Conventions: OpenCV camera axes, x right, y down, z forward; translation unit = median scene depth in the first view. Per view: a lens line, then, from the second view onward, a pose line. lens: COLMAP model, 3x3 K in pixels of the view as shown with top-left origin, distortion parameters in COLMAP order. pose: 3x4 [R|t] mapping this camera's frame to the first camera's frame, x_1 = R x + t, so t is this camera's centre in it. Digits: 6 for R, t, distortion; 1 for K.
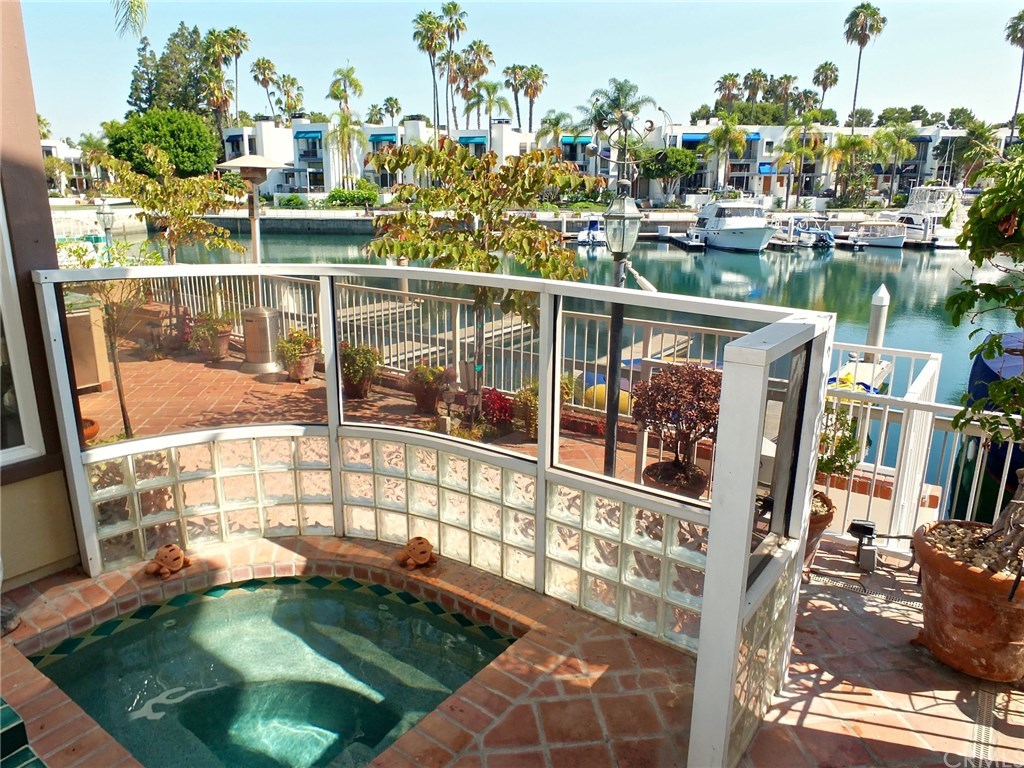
lens RADIAL K [[711.9, 0, 506.3], [0, 711.9, 368.5], [0, 0, 1]] dist [-0.030105, 0.024125]
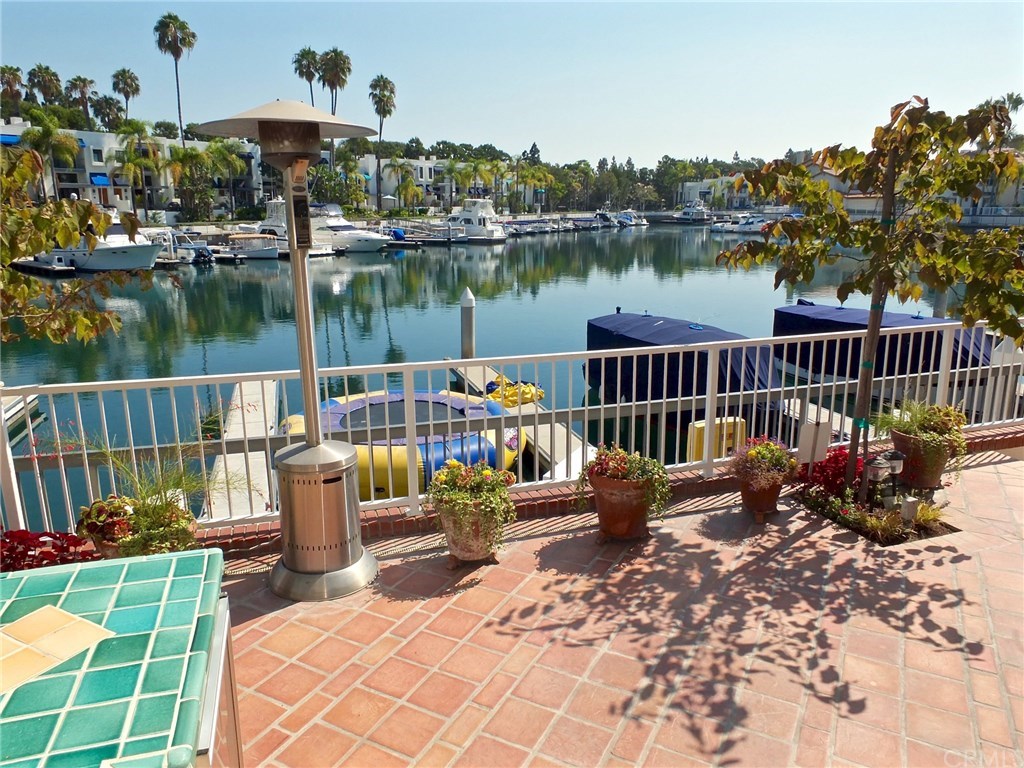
lens RADIAL K [[714.3, 0, 509.8], [0, 714.3, 380.8], [0, 0, 1]] dist [-0.024650, 0.005747]
pose [[0.603589, -0.185585, 0.775395, -0.079143], [0.187671, 0.978277, 0.088055, -0.018999], [-0.774893, 0.092370, 0.625306, 0.077268]]
